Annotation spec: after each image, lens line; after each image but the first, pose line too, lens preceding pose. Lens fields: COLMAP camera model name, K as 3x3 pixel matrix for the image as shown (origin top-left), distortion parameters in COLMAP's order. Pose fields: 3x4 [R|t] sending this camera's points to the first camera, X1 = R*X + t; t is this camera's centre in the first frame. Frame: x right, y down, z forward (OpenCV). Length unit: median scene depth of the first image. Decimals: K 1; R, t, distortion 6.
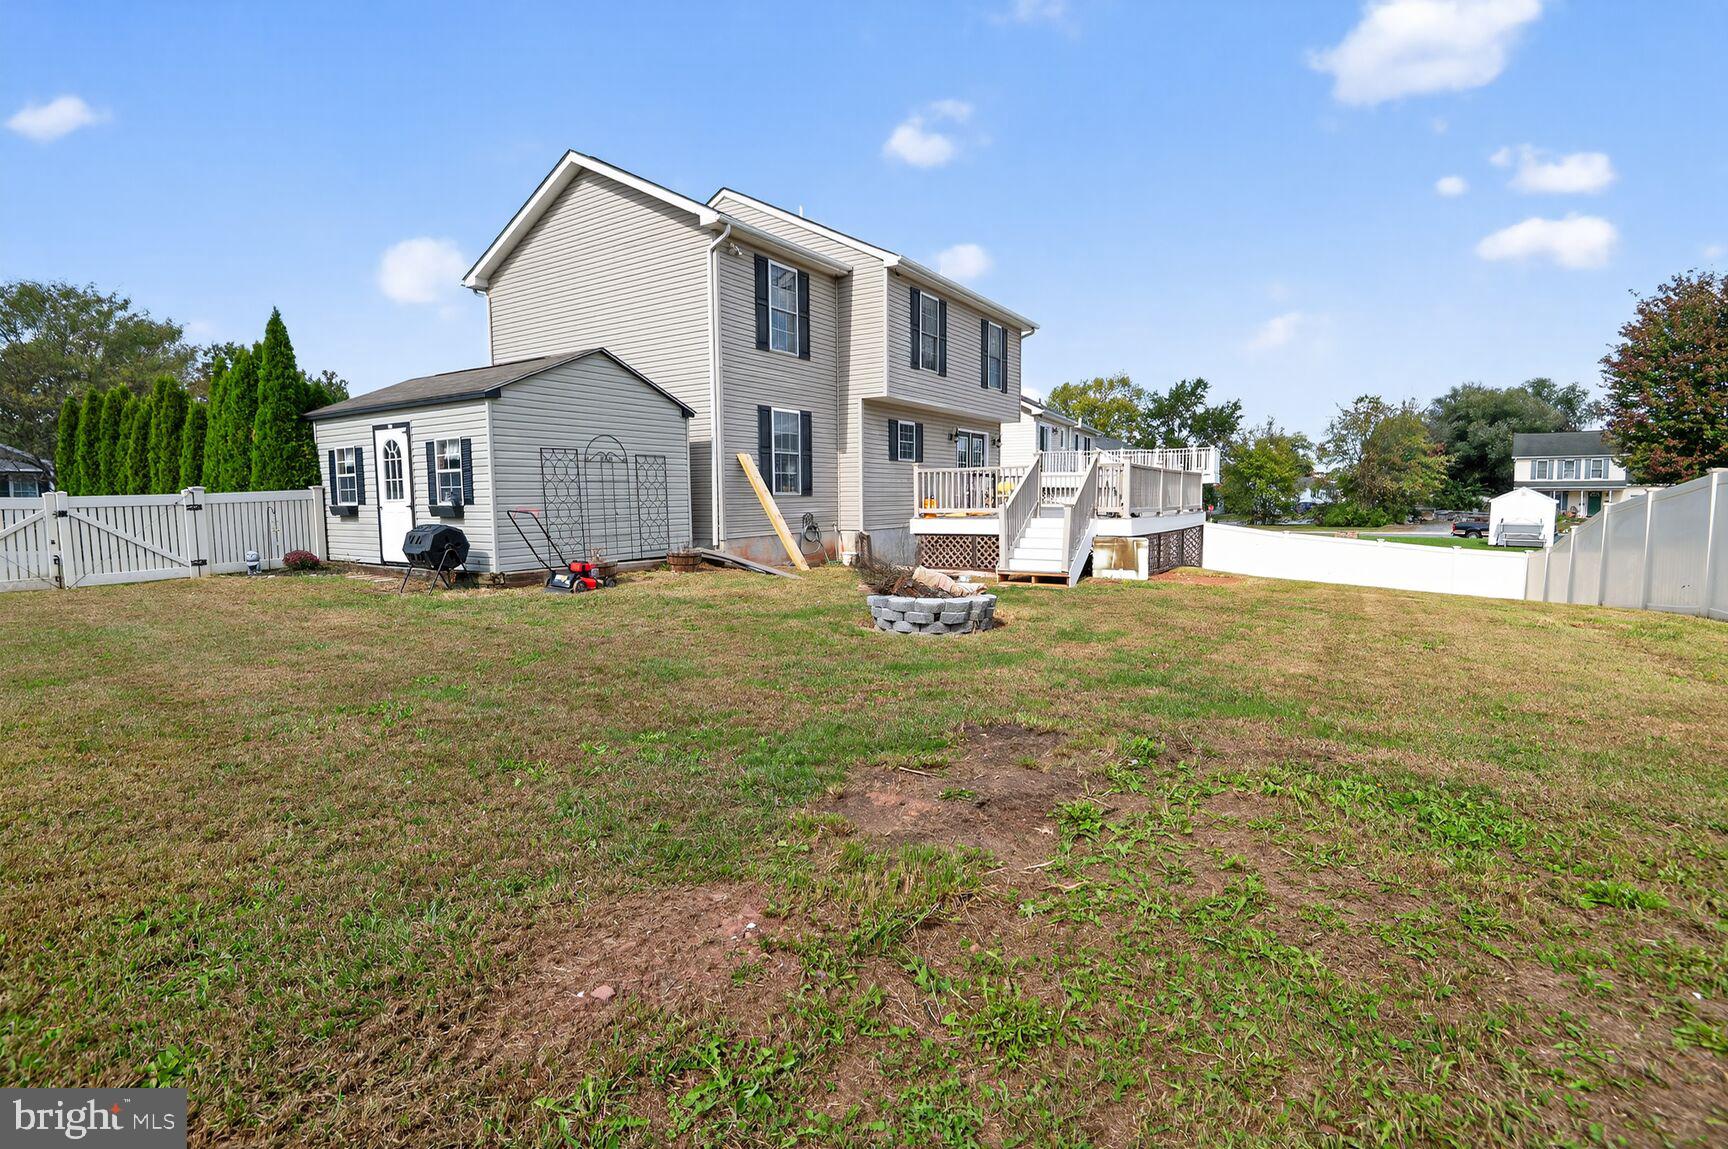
lens RADIAL K [[833.9, 0, 864.0], [0, 833.9, 574.5], [0, 0, 1]] dist [-0.003451, -0.001245]
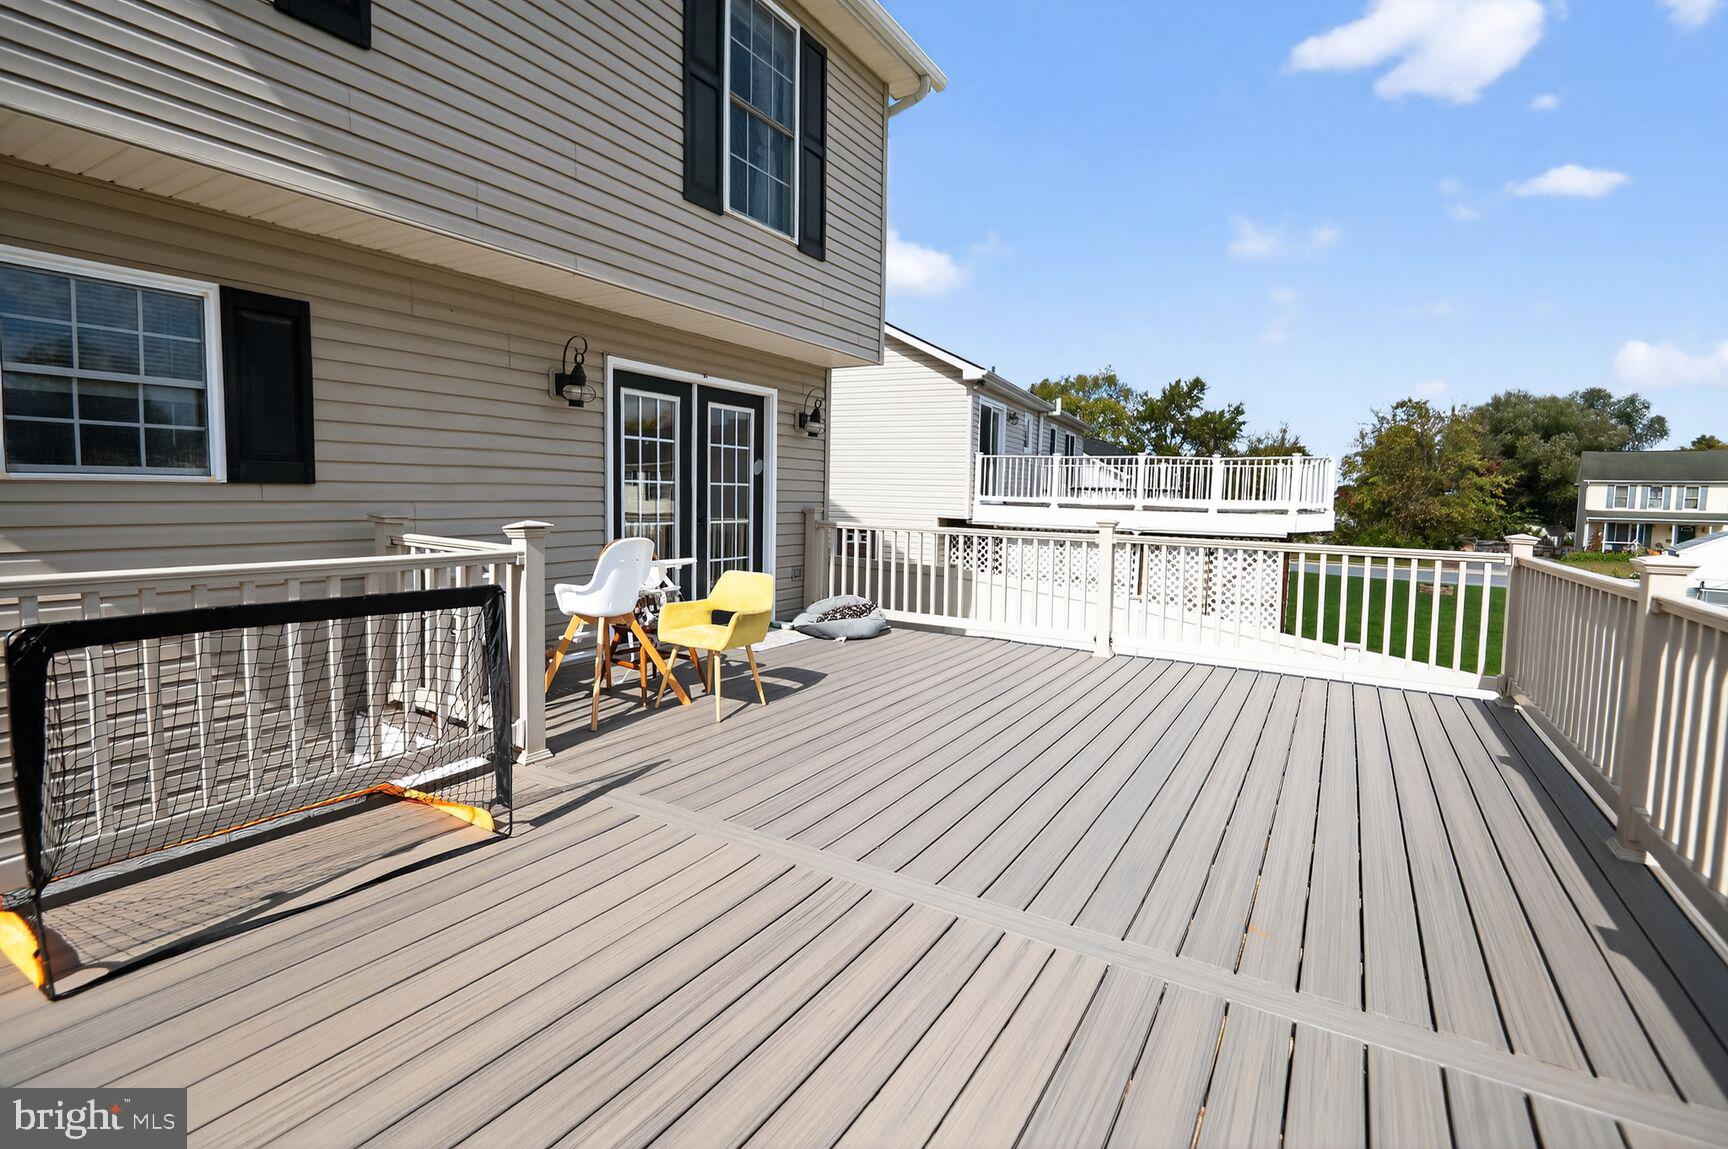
lens RADIAL K [[833.9, 0, 864.0], [0, 833.9, 574.5], [0, 0, 1]] dist [-0.003451, -0.001245]
pose [[0.999332, 0.025175, 0.026502, 0.043474], [-0.025173, 0.999683, -0.000410, -0.024185], [-0.026503, -0.000257, 0.999649, 0.165008]]
